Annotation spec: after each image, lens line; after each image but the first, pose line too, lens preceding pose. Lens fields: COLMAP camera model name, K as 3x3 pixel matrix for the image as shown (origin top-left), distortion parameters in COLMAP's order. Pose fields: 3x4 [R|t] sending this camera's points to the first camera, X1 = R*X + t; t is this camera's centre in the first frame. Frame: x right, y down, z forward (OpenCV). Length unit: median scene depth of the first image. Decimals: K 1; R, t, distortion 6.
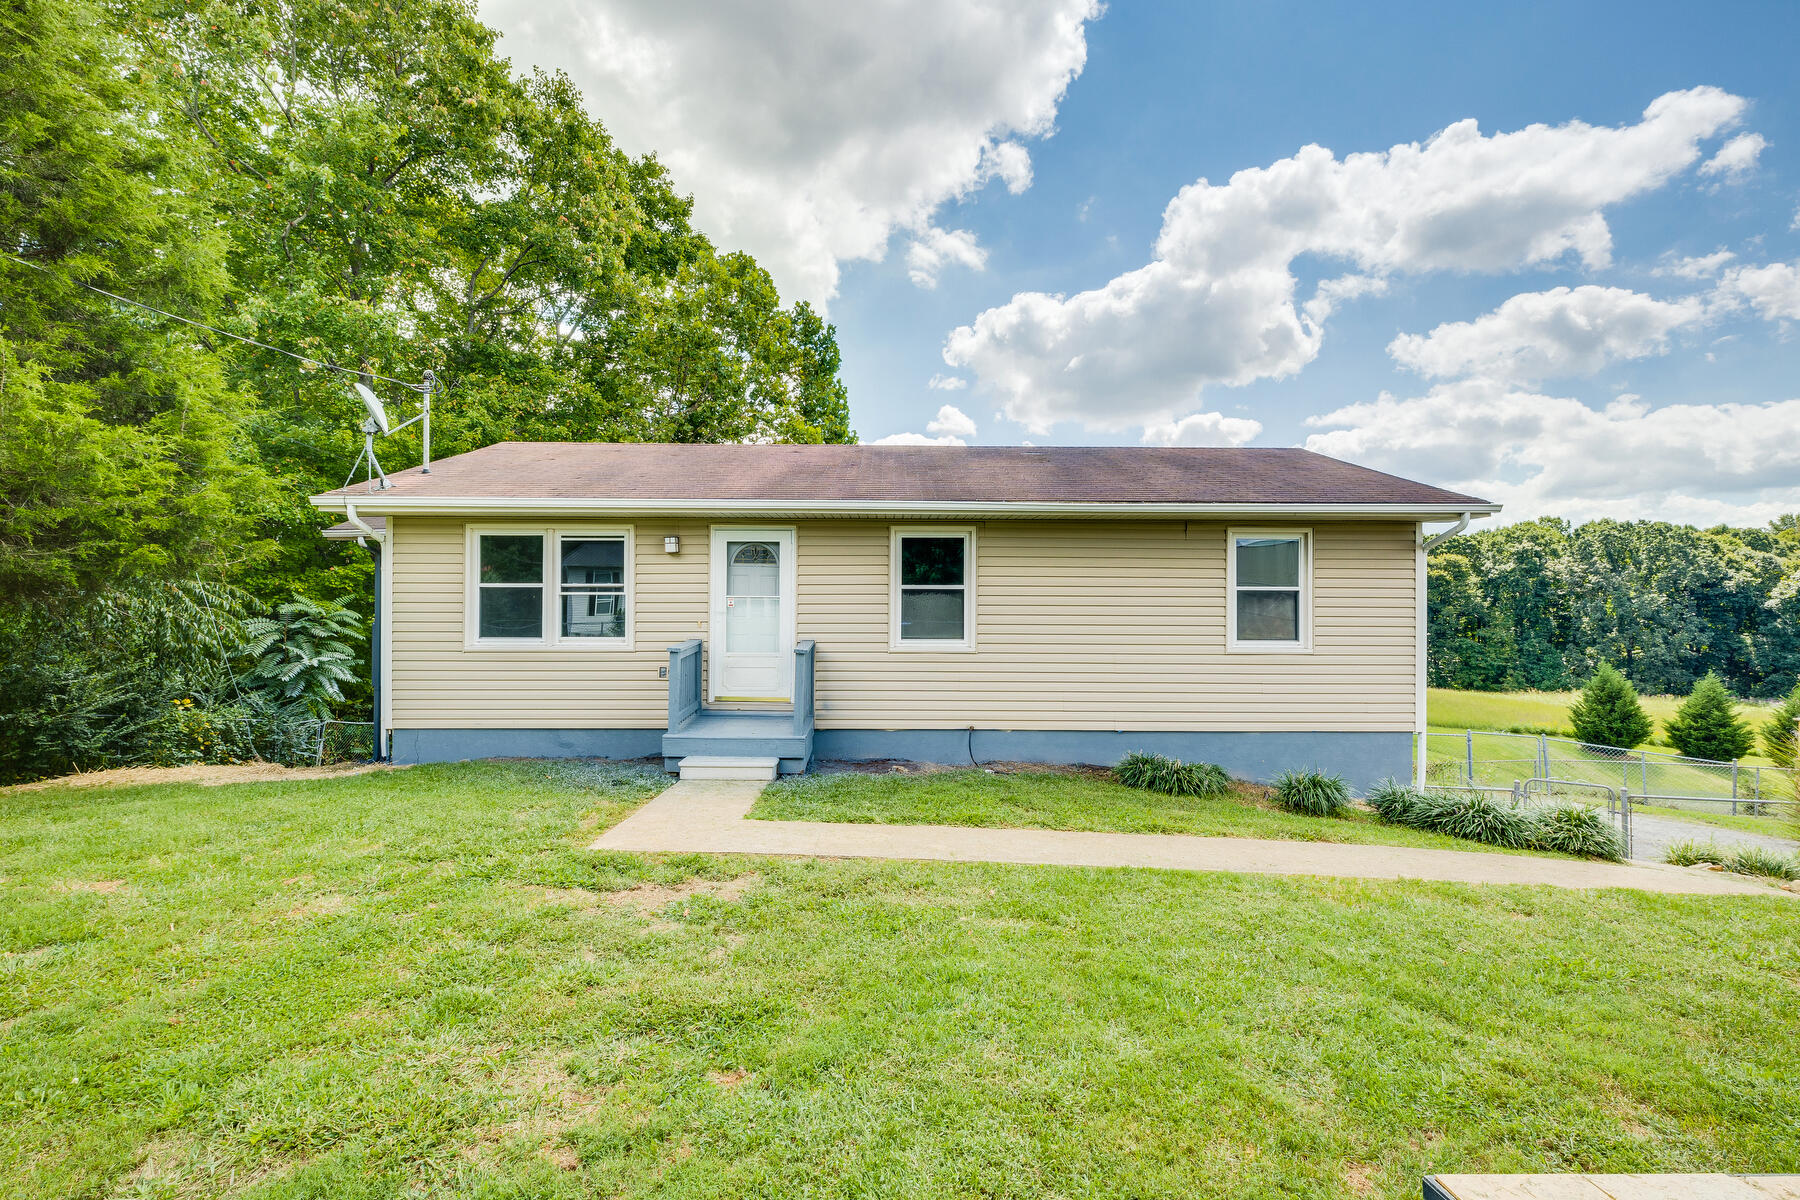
lens RADIAL K [[810.3, 0, 899.5], [0, 810.3, 590.1], [0, 0, 1]] dist [0.000988, 0.000038]
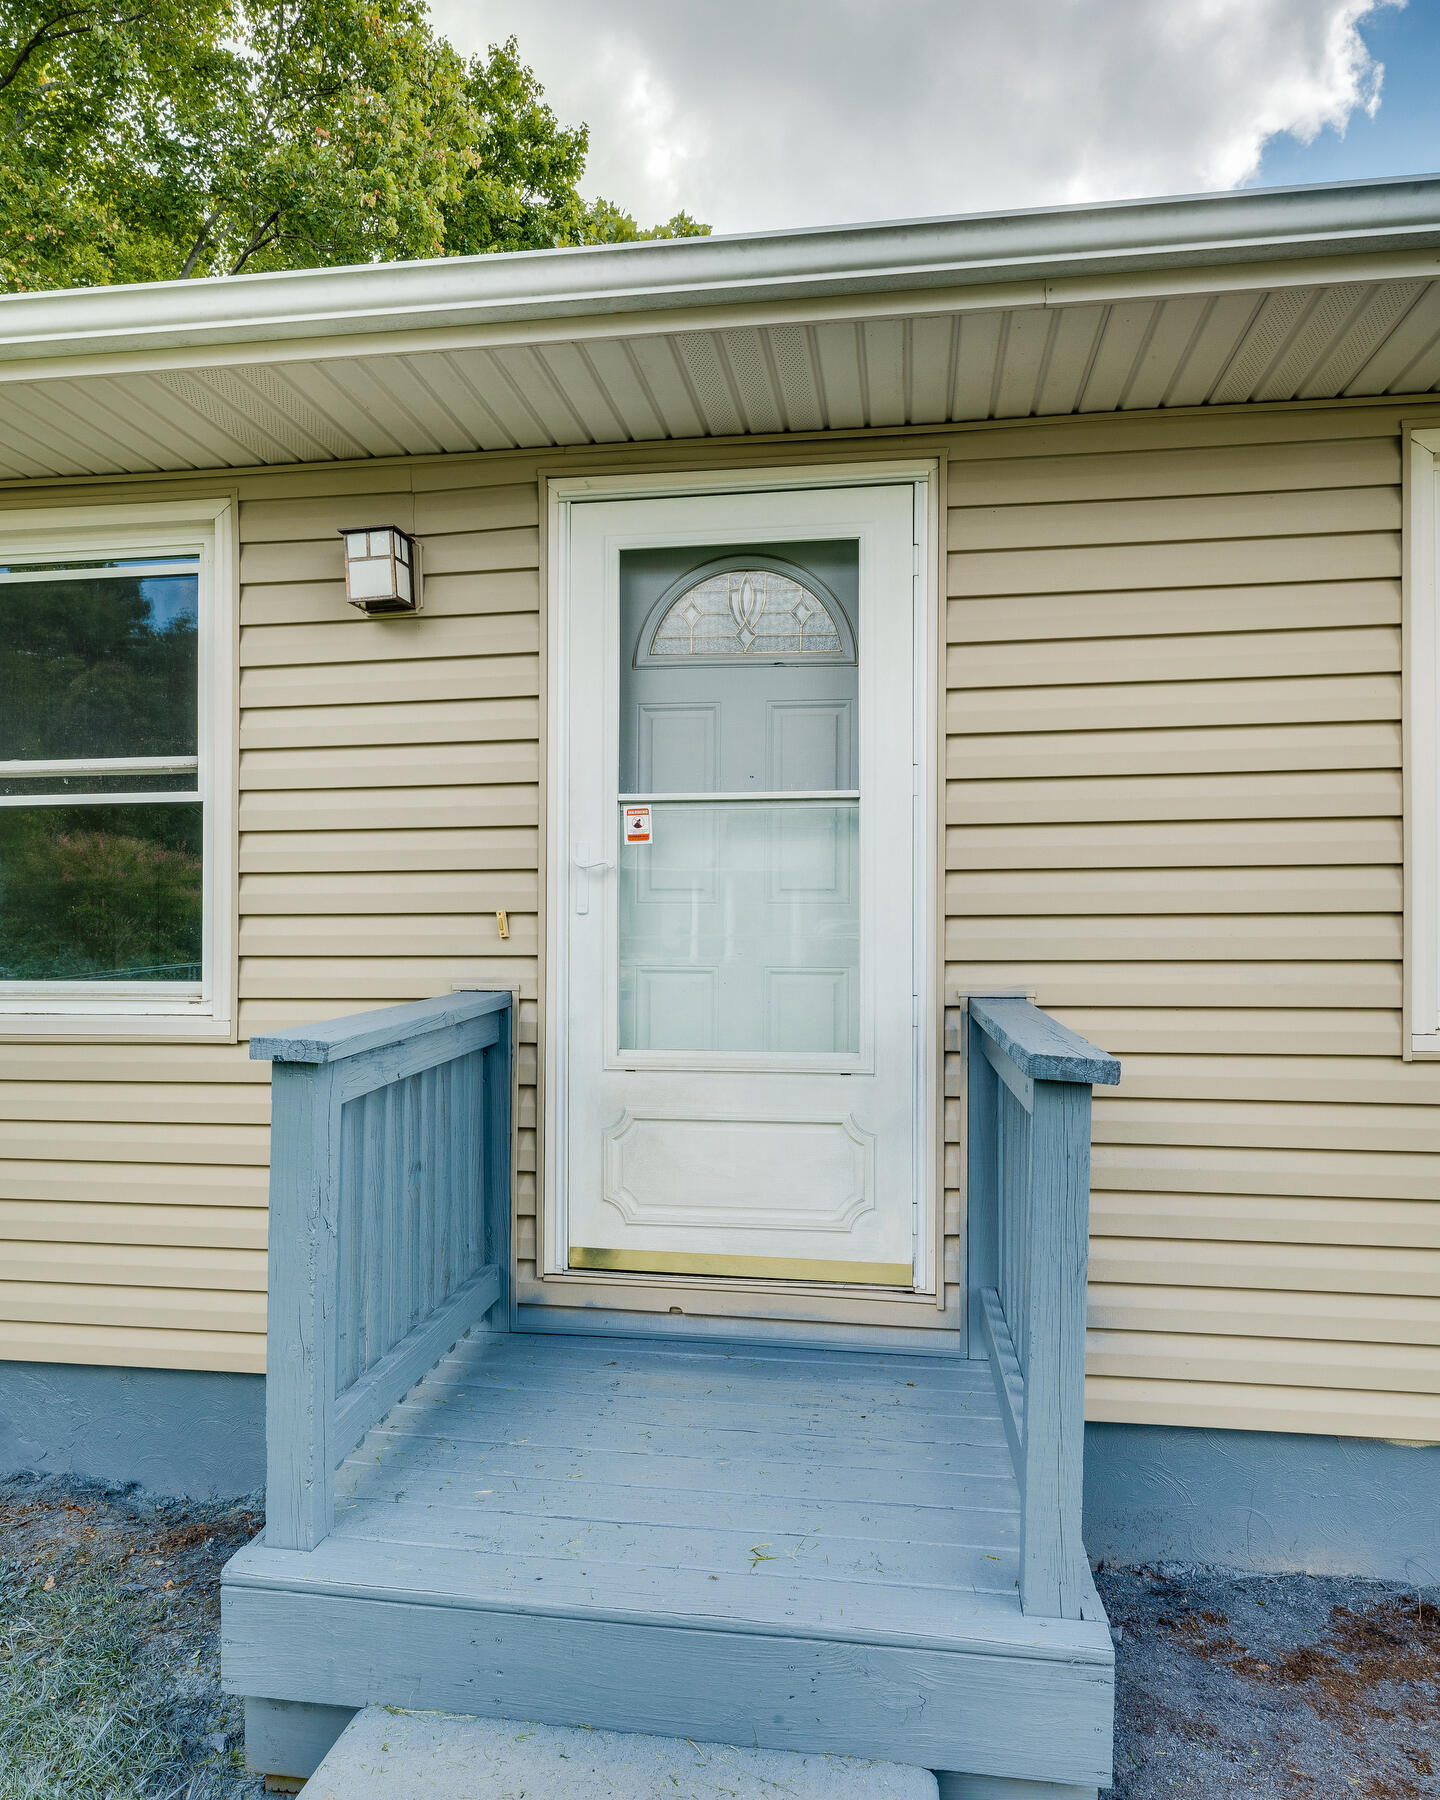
lens RADIAL K [[1236.8, 0, 720.0], [0, 1236.8, 900.0], [0, 0, 1]] dist [0.000719, 0.000053]
pose [[0.986566, -0.009961, -0.163061, -0.131097], [0.007351, 0.999835, -0.016601, 0.042154], [0.163200, 0.015179, 0.986476, 0.669829]]
